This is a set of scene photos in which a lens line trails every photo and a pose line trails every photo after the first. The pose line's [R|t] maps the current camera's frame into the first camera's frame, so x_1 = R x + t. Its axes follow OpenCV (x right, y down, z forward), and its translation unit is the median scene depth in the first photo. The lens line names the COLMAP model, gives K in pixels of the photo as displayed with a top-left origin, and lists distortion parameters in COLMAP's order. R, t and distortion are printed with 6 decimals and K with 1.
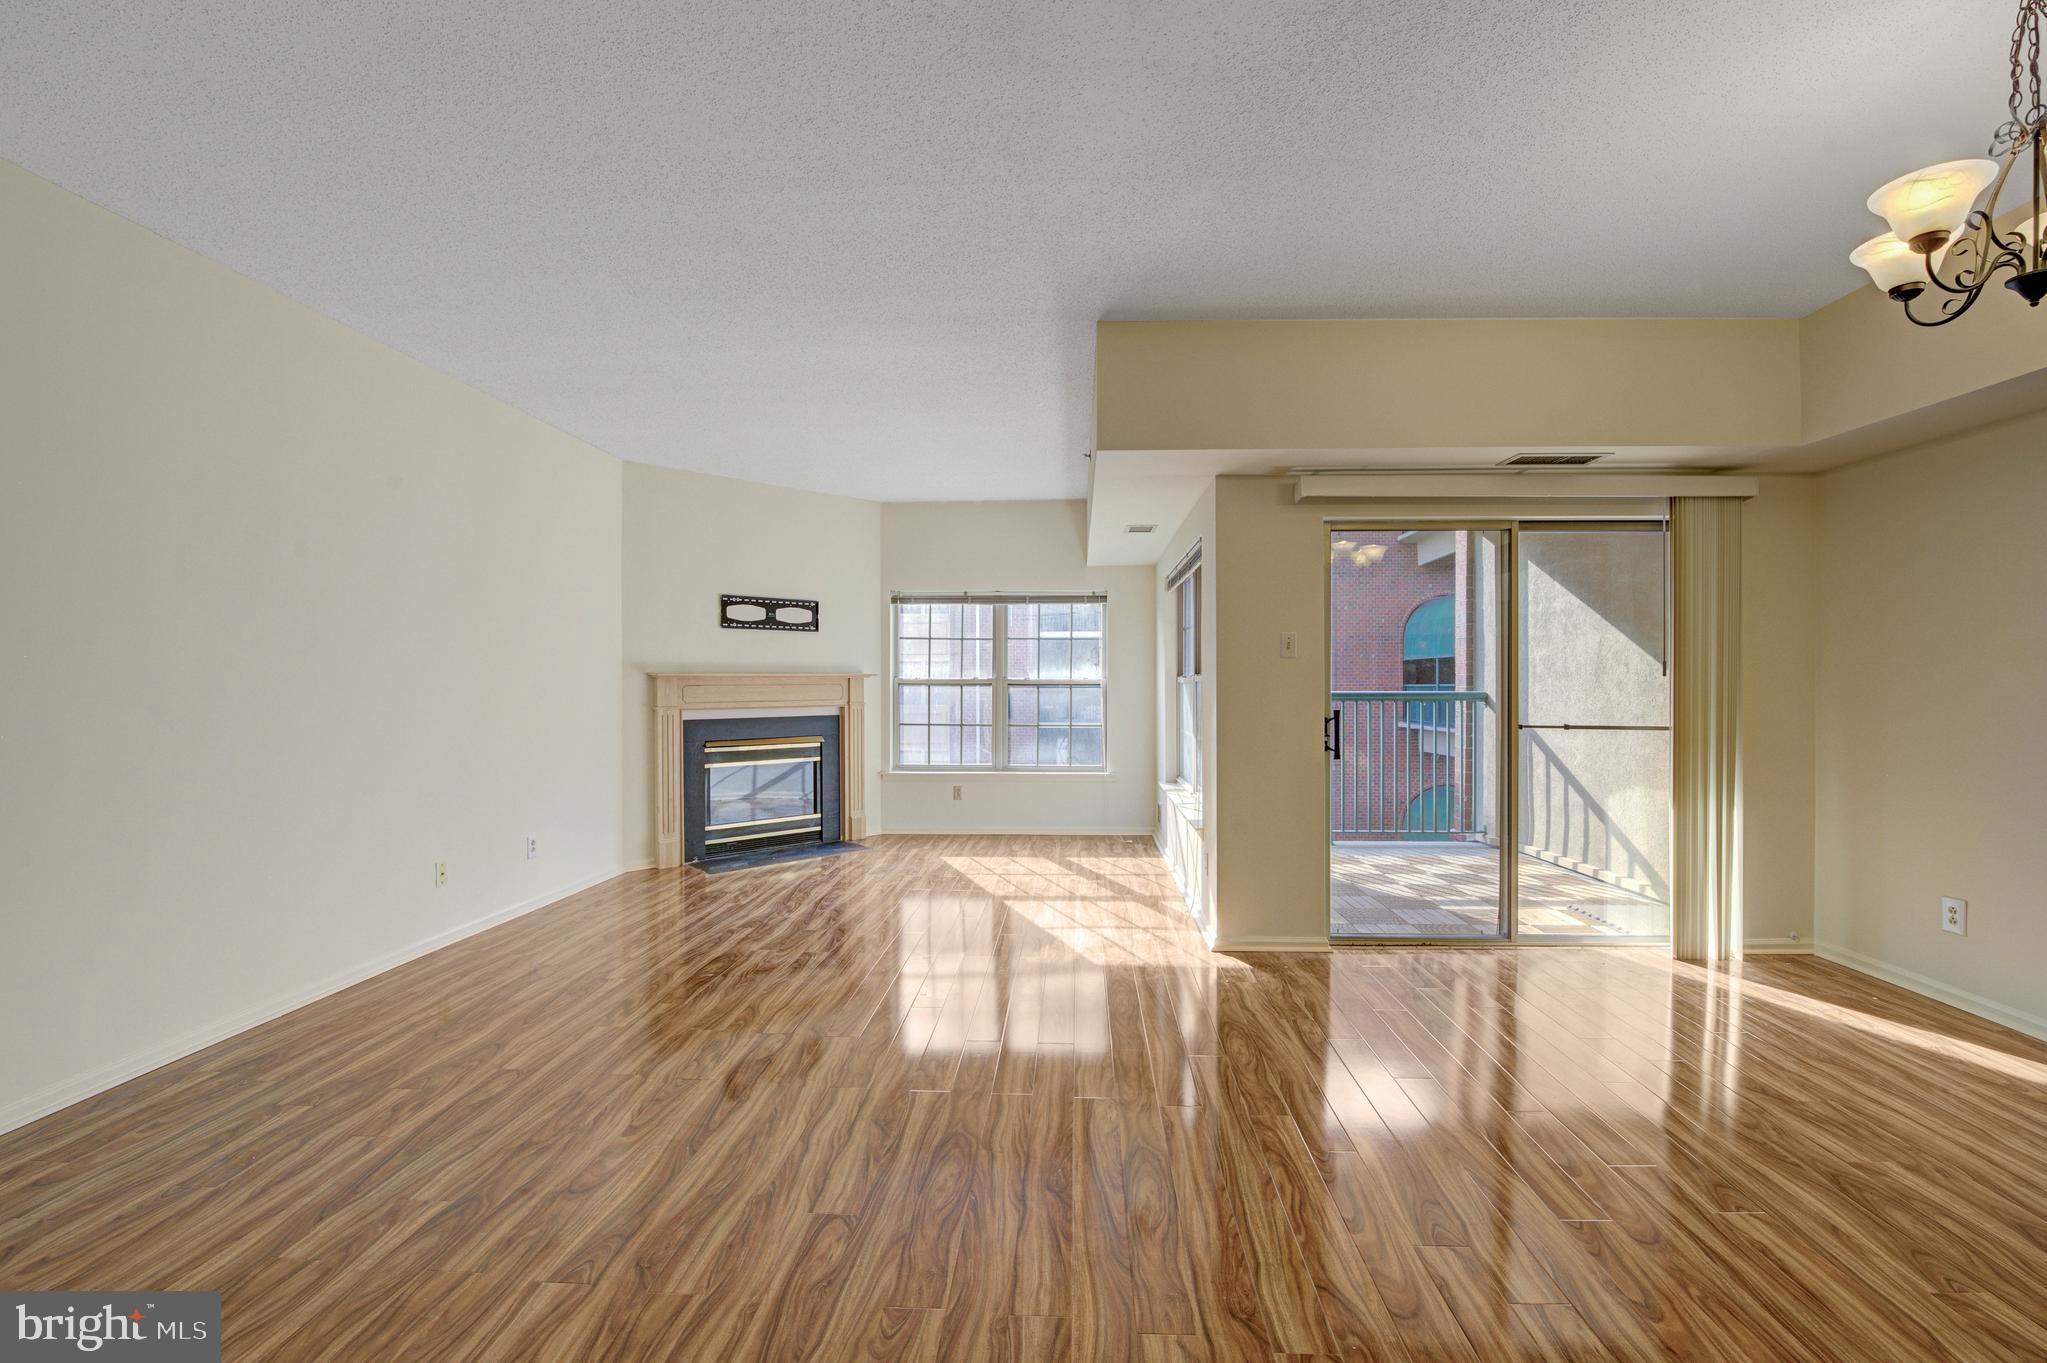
lens RADIAL K [[851.5, 0, 1043.6], [0, 851.5, 684.1], [0, 0, 1]] dist [-0.017835, -0.000647]
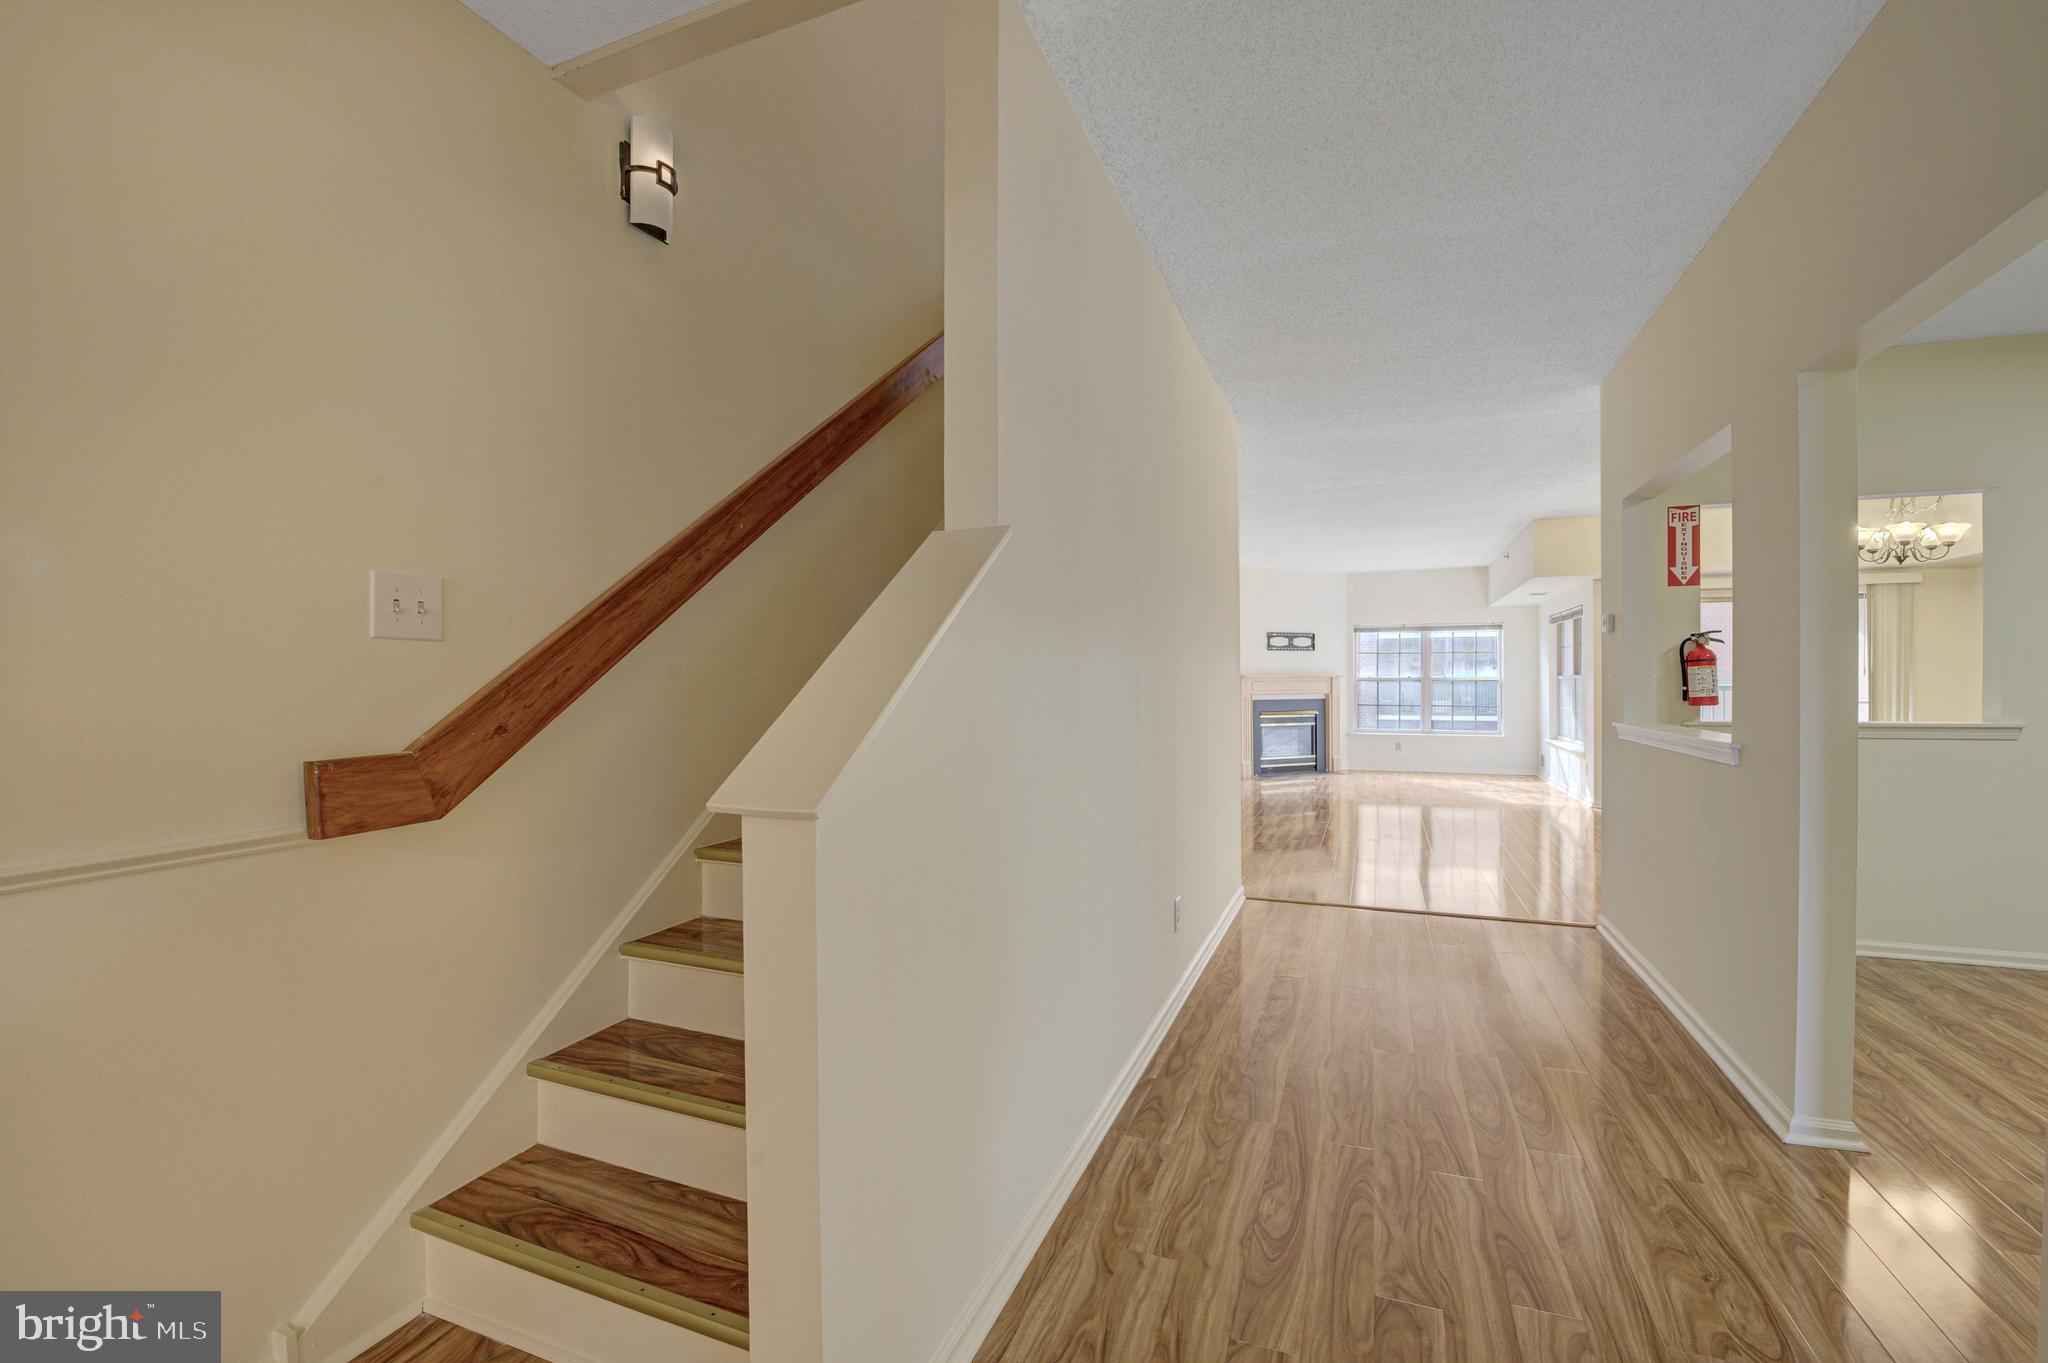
lens RADIAL K [[895.7, 0, 934.7], [0, 895.7, 686.4], [0, 0, 1]] dist [-0.023968, -0.000630]
pose [[0.919805, -0.000569, -0.392376, -0.282946], [0.002751, 0.999984, 0.004998, 0.000426], [0.392366, -0.005677, 0.919792, -1.066193]]
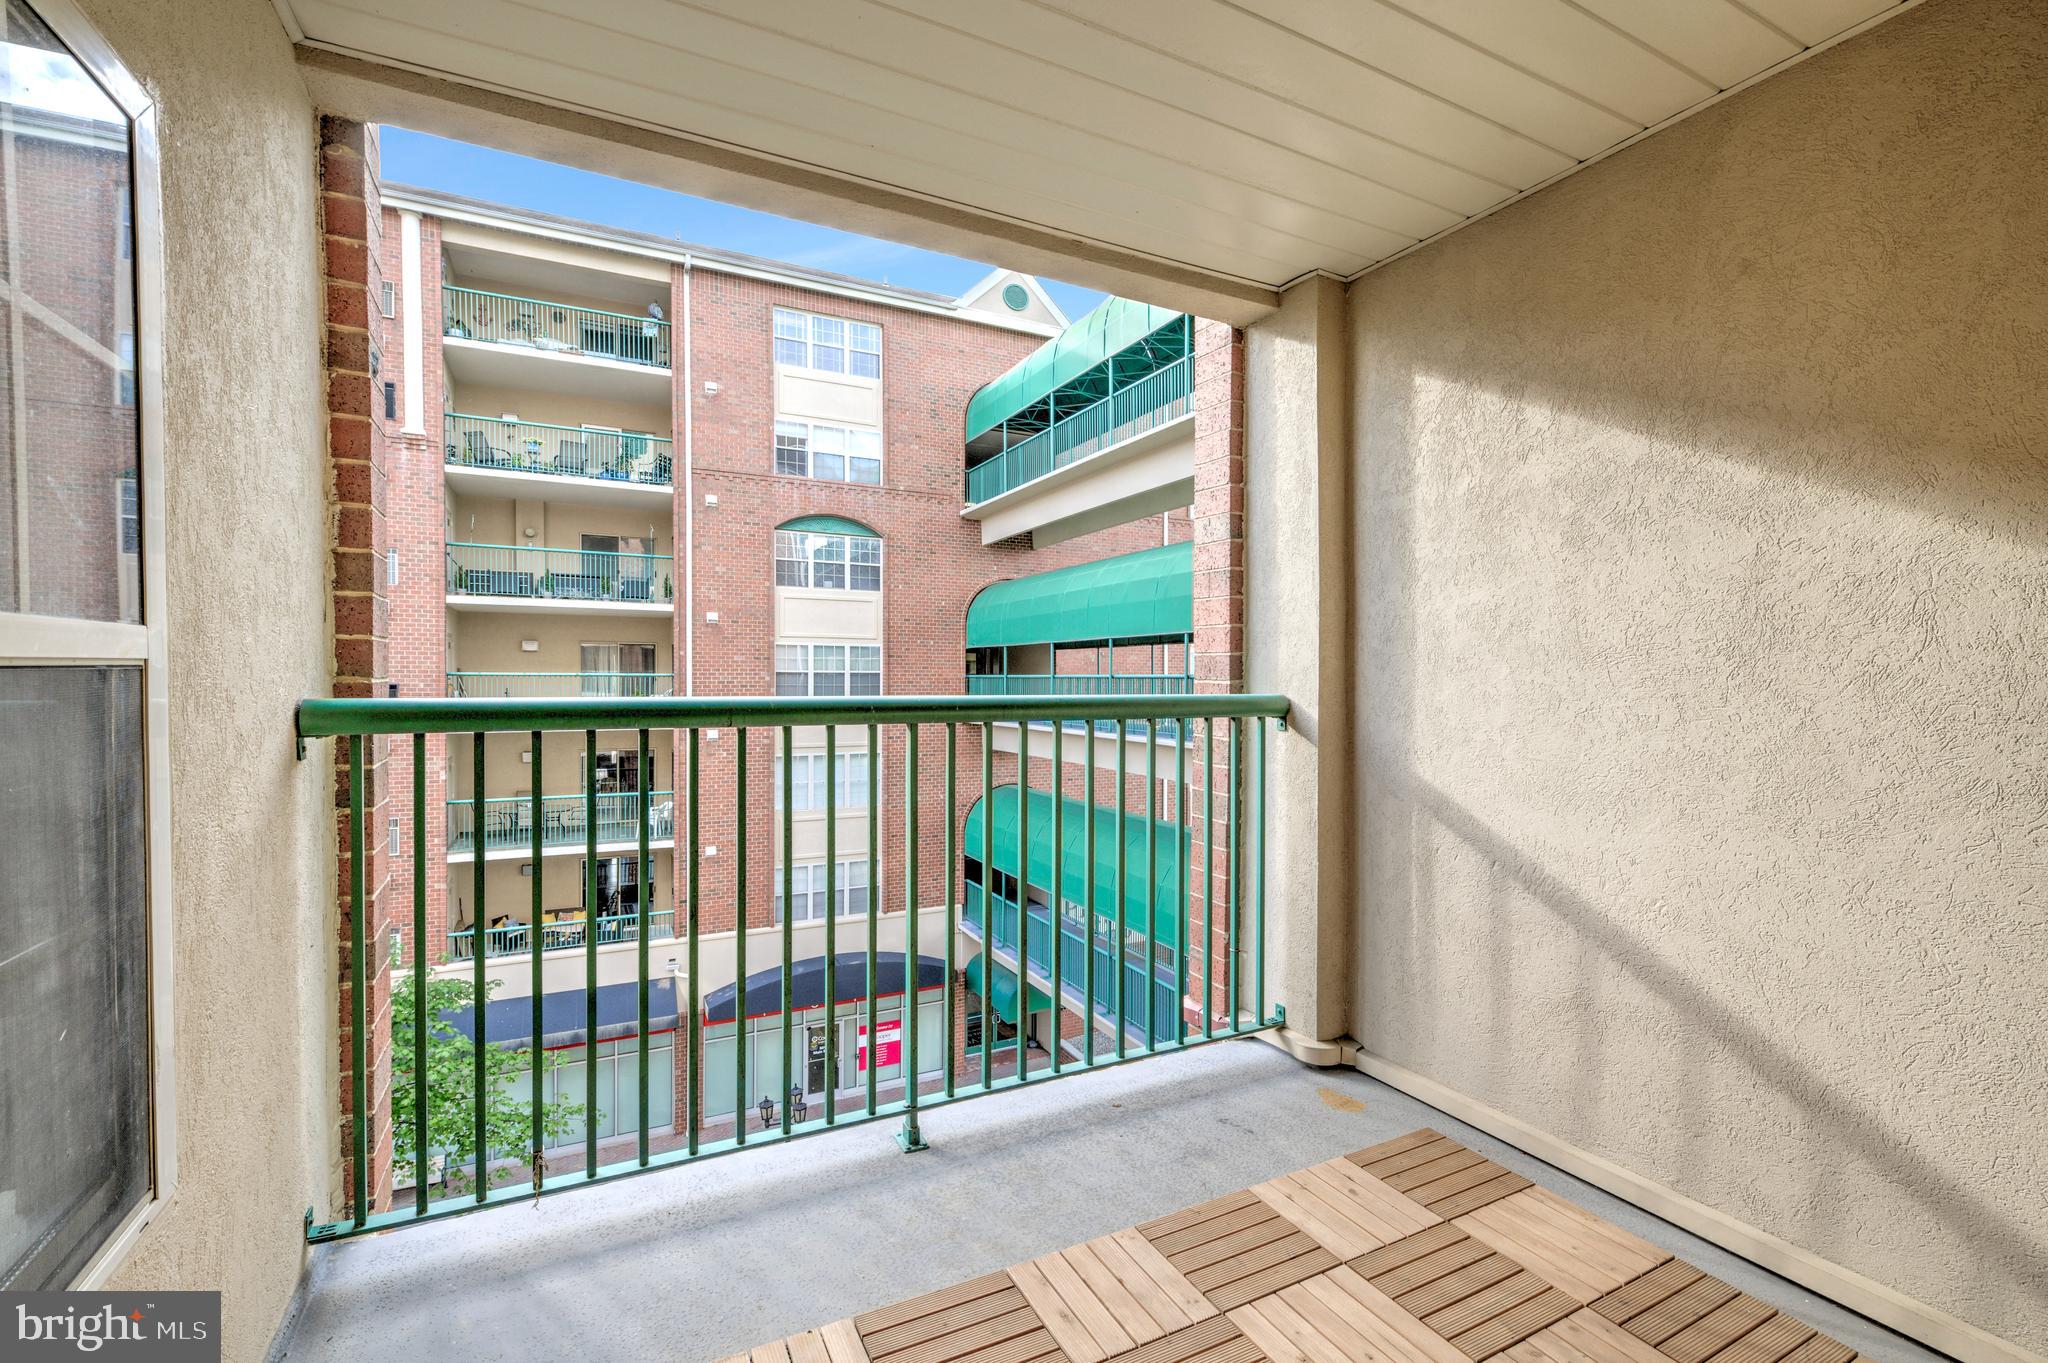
lens RADIAL K [[749.1, 0, 1056.7], [0, 749.1, 673.8], [0, 0, 1]] dist [-0.000556, -0.000115]
pose [[0.833034, 0.004444, 0.553205, 0.234020], [-0.004806, 0.999988, -0.000795, -0.000548], [-0.553202, -0.001996, 0.833045, 0.813701]]
